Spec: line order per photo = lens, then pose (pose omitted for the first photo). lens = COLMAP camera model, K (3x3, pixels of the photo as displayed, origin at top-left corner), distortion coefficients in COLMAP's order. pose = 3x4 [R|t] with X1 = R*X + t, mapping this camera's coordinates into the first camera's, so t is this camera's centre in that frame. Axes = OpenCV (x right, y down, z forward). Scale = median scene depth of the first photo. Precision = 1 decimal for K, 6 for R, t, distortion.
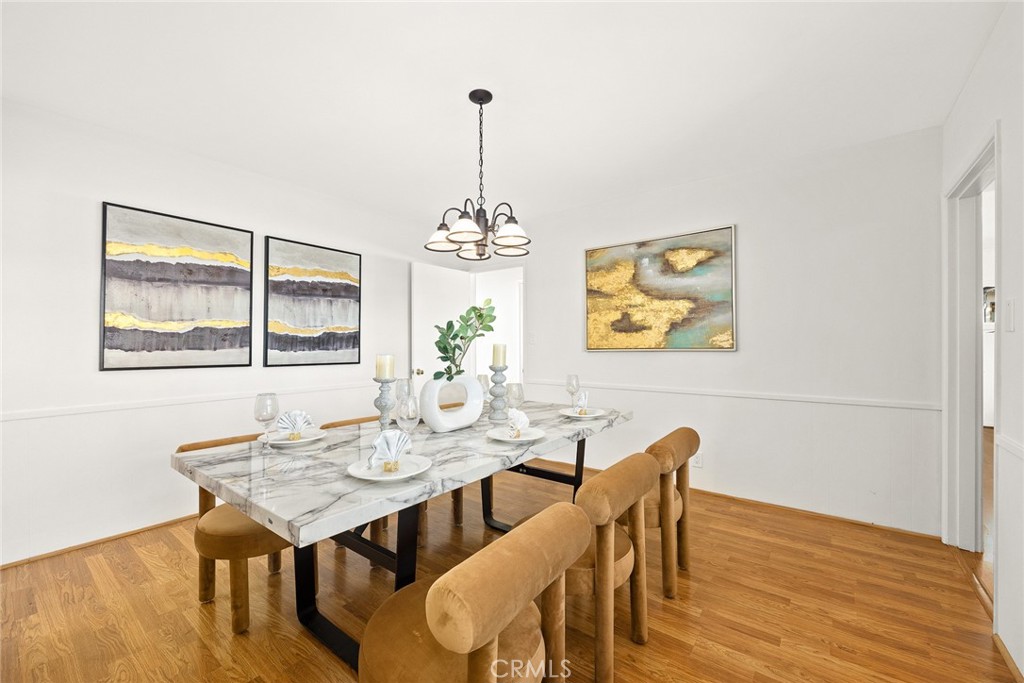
lens RADIAL K [[414.2, 0, 511.1], [0, 414.2, 344.4], [0, 0, 1]] dist [0.001927, 0.000047]
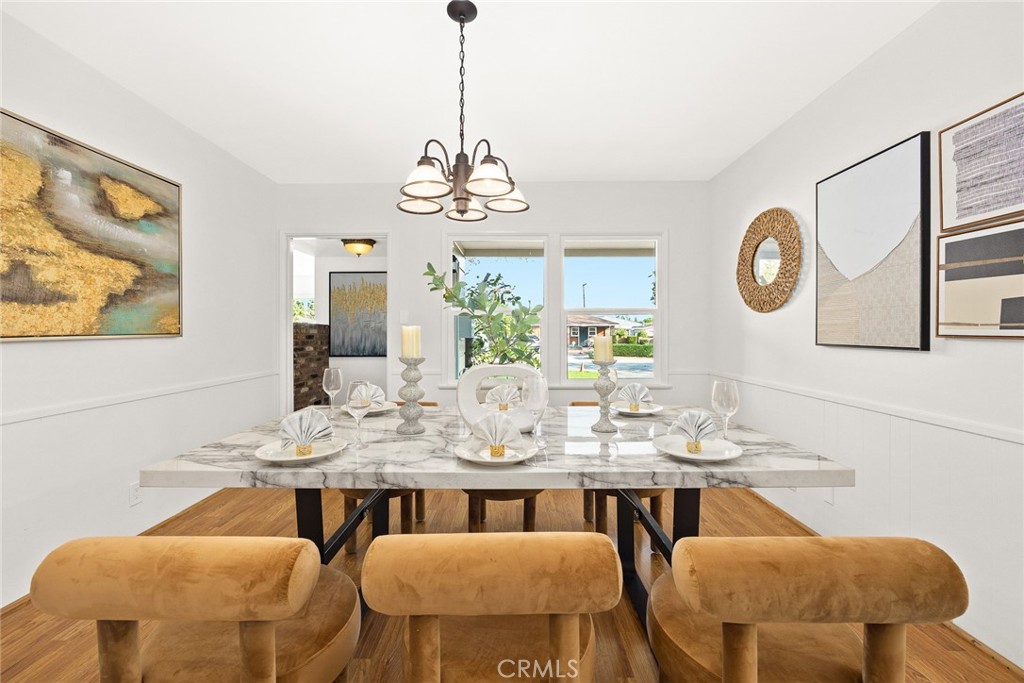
lens RADIAL K [[418.5, 0, 507.7], [0, 418.5, 338.4], [0, 0, 1]] dist [-0.001403, -0.000121]
pose [[-0.604154, -0.010943, 0.796792, -0.497020], [0.001880, 0.999883, 0.015158, 0.007241], [-0.796865, 0.010656, -0.604063, 0.924236]]
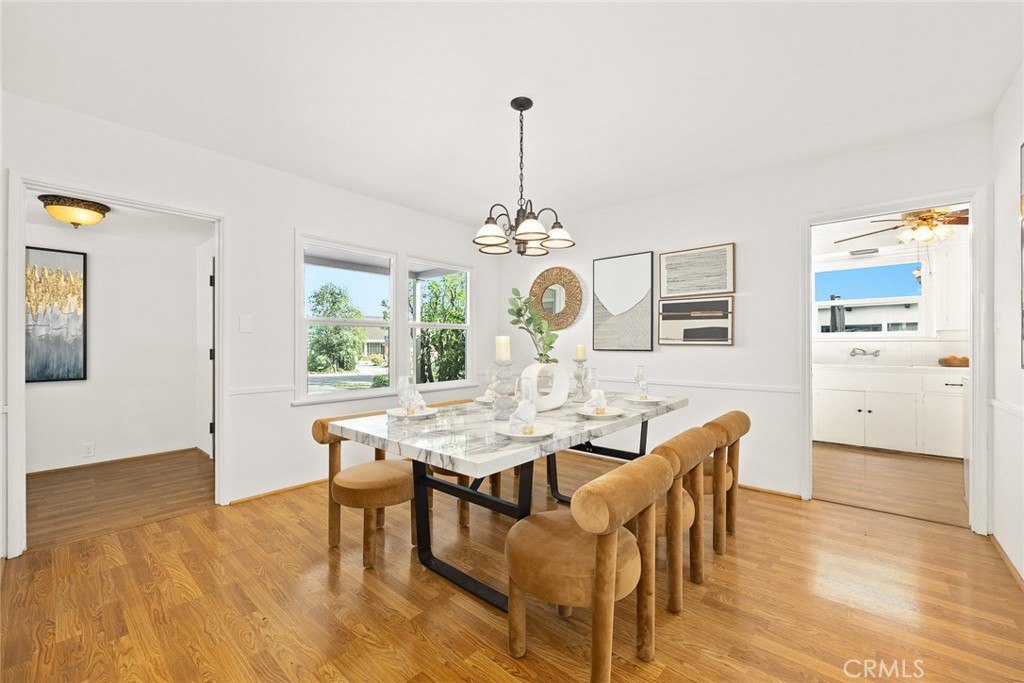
lens RADIAL K [[414.2, 0, 511.1], [0, 414.2, 344.4], [0, 0, 1]] dist [0.001927, 0.000047]
pose [[-0.998359, 0.001691, 0.057237, -0.069752], [0.001792, 0.999997, 0.001715, 0.010262], [-0.057234, 0.001814, -0.998359, 1.349835]]
